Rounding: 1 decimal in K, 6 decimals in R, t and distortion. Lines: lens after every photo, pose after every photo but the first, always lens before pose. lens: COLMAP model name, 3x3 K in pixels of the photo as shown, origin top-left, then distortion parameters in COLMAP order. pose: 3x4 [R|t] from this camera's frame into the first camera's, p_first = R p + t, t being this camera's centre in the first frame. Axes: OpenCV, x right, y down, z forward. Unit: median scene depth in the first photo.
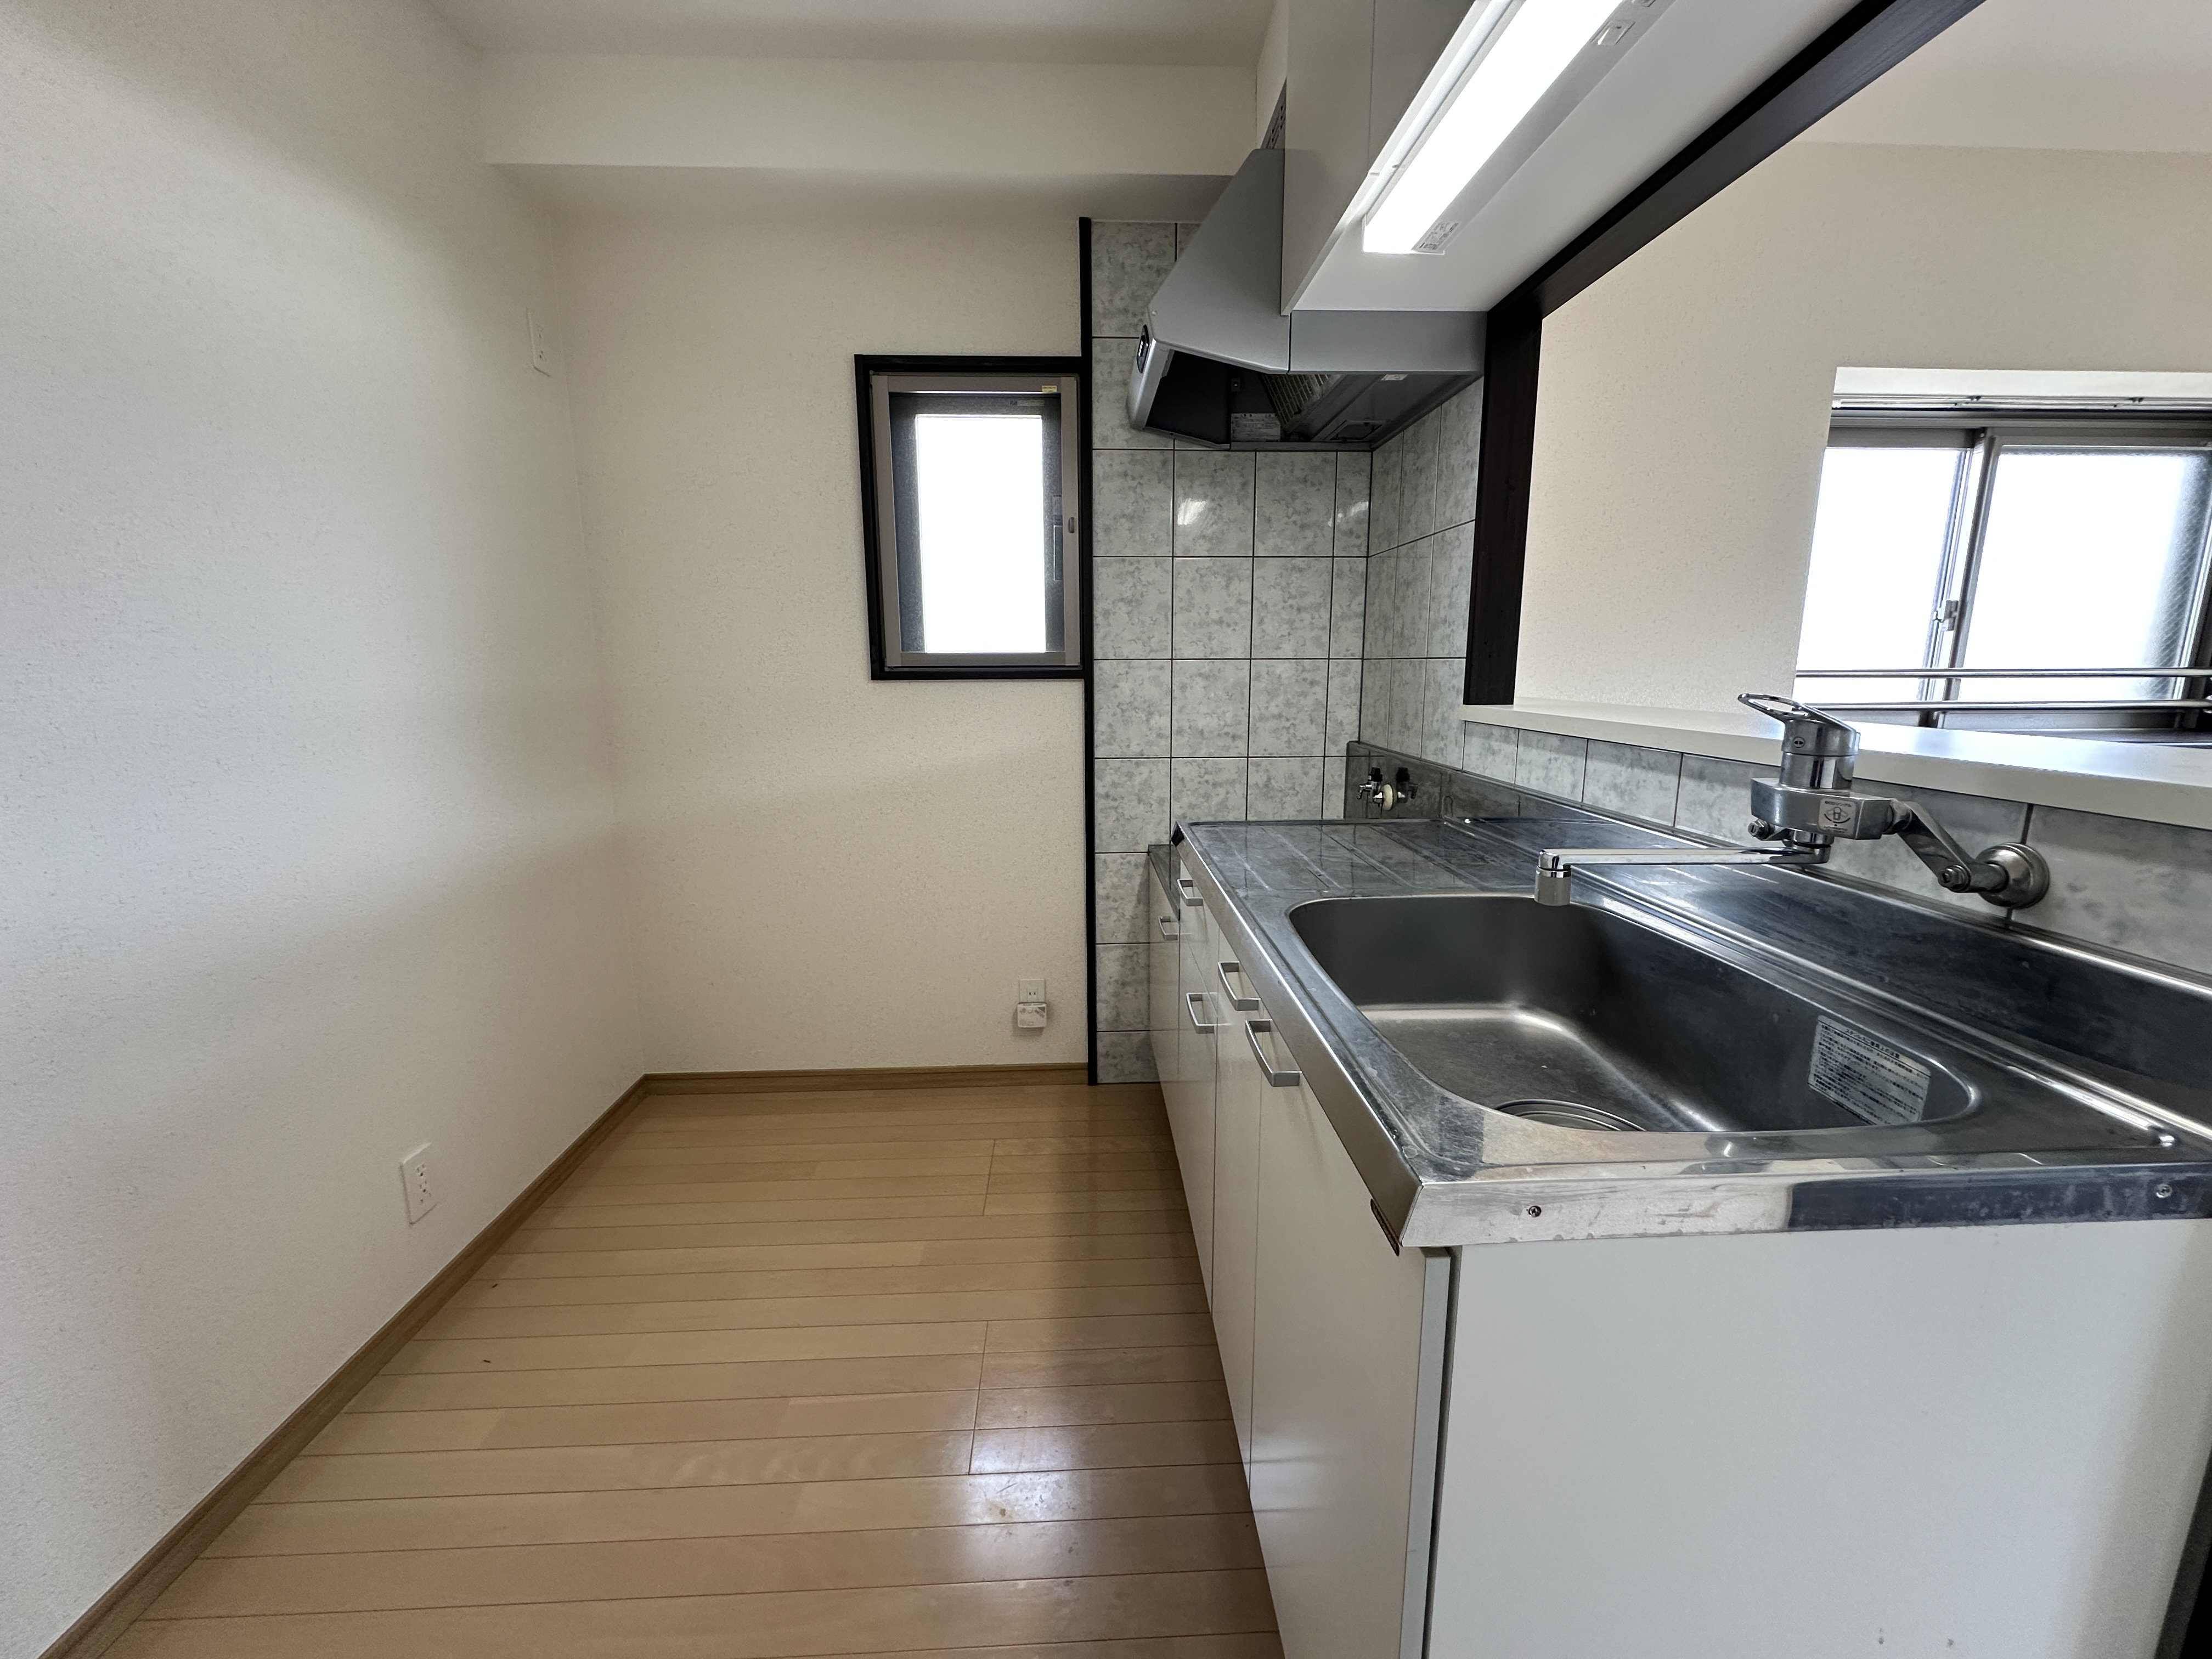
lens RADIAL K [[875.7, 0, 1109.8], [0, 875.7, 826.0], [0, 0, 1]] dist [-0.006919, -0.000861]
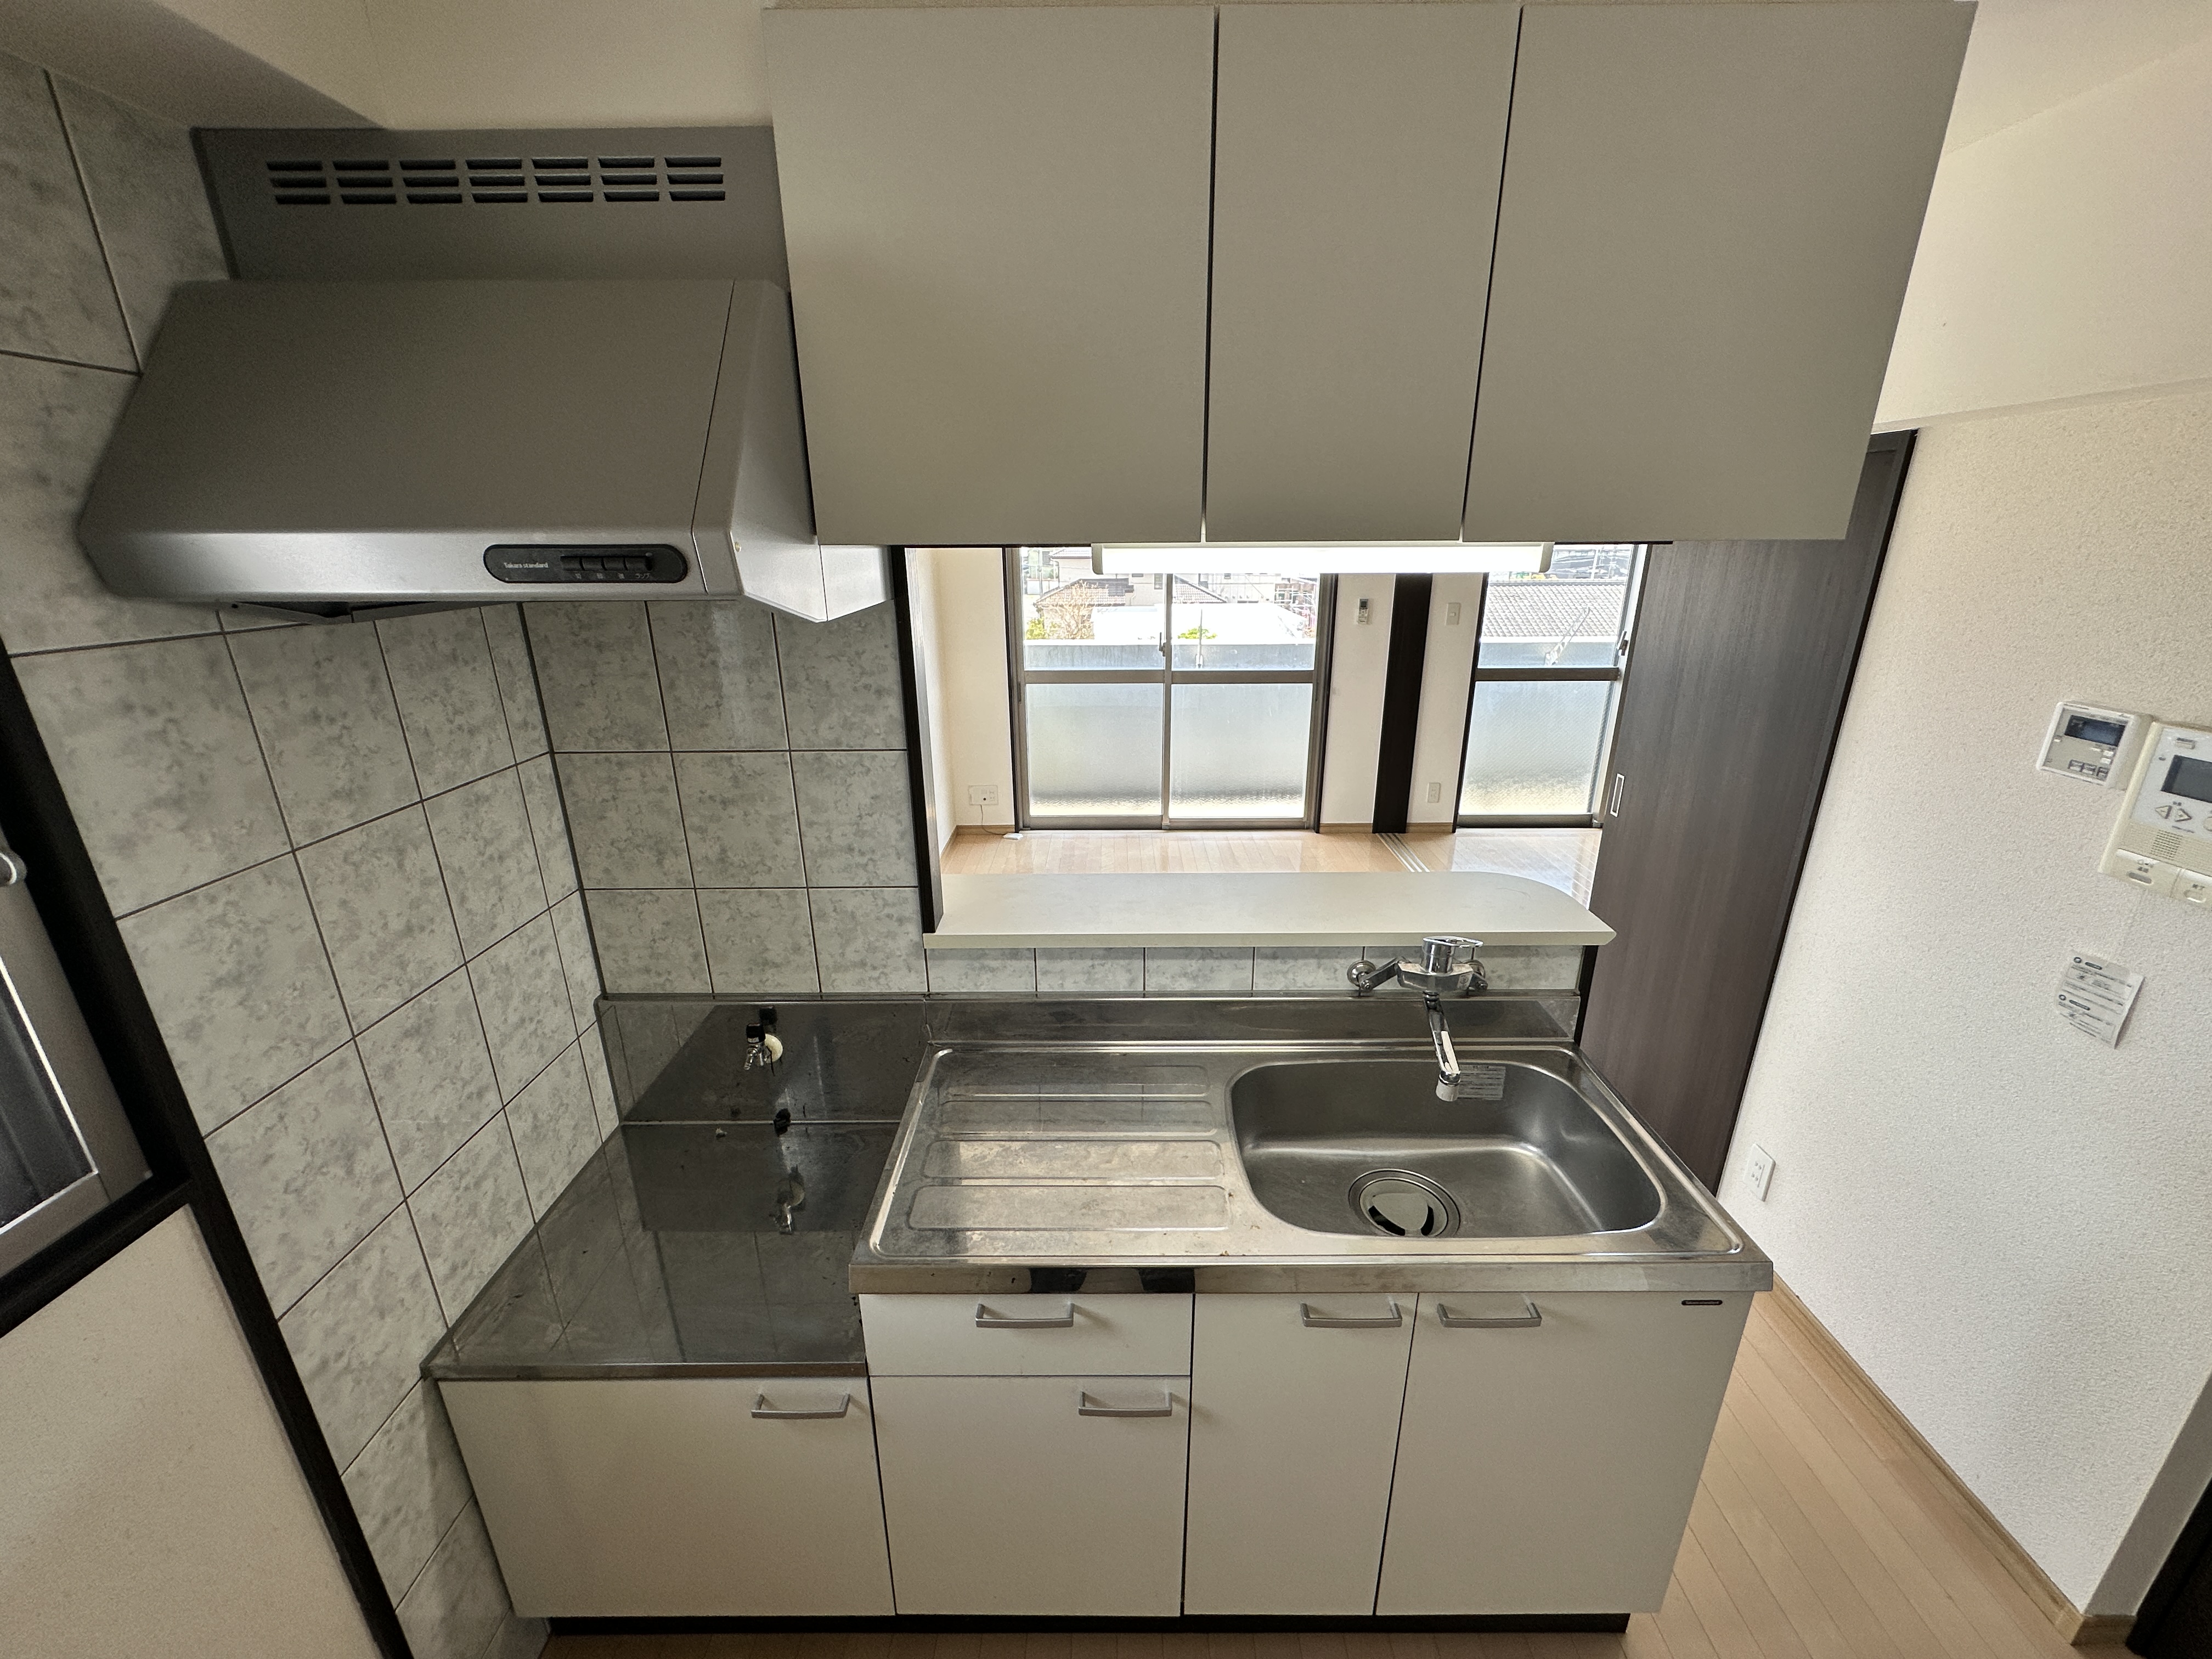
lens RADIAL K [[875.7, 0, 1113.0], [0, 875.7, 824.3], [0, 0, 1]] dist [-0.006919, -0.000861]
pose [[0.048273, -0.310543, 0.949333, -0.341422], [0.191258, 0.935728, 0.296368, -0.369592], [-0.980352, 0.167260, 0.104564, 0.506769]]
